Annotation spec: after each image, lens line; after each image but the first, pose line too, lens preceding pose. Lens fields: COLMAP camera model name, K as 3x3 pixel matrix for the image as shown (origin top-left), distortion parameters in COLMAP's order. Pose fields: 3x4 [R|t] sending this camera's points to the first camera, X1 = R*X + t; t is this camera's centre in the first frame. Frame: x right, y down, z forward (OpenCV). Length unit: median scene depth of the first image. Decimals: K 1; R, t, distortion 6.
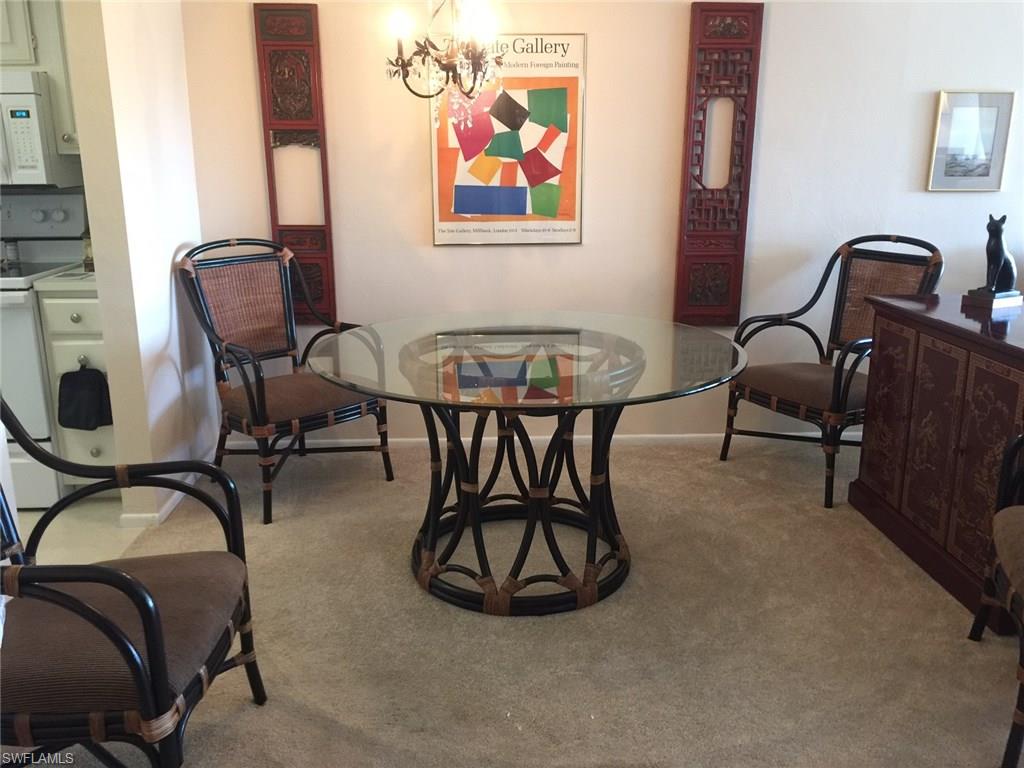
lens RADIAL K [[873.3, 0, 509.6], [0, 873.3, 368.3], [0, 0, 1]] dist [0.072630, -0.084560]
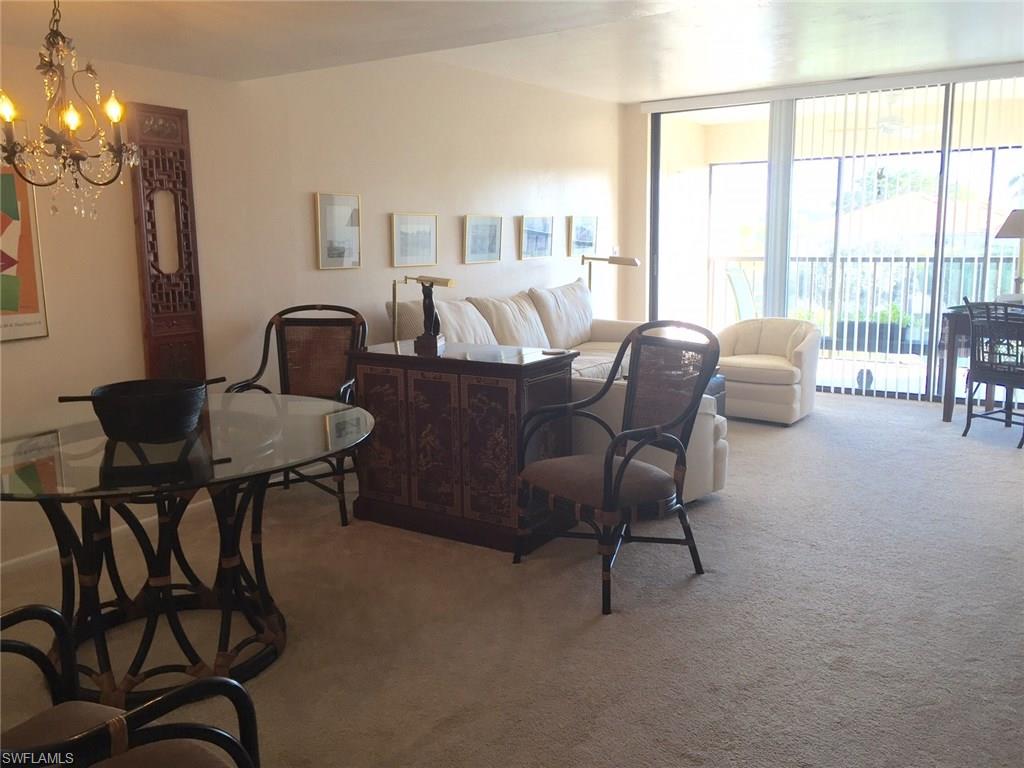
lens RADIAL K [[873.3, 0, 509.6], [0, 873.3, 368.3], [0, 0, 1]] dist [0.072630, -0.084560]
pose [[0.591433, -0.130050, 0.795798, -0.394366], [0.203607, 0.979014, 0.008671, -0.017347], [-0.780225, 0.156902, 0.605500, 0.049509]]
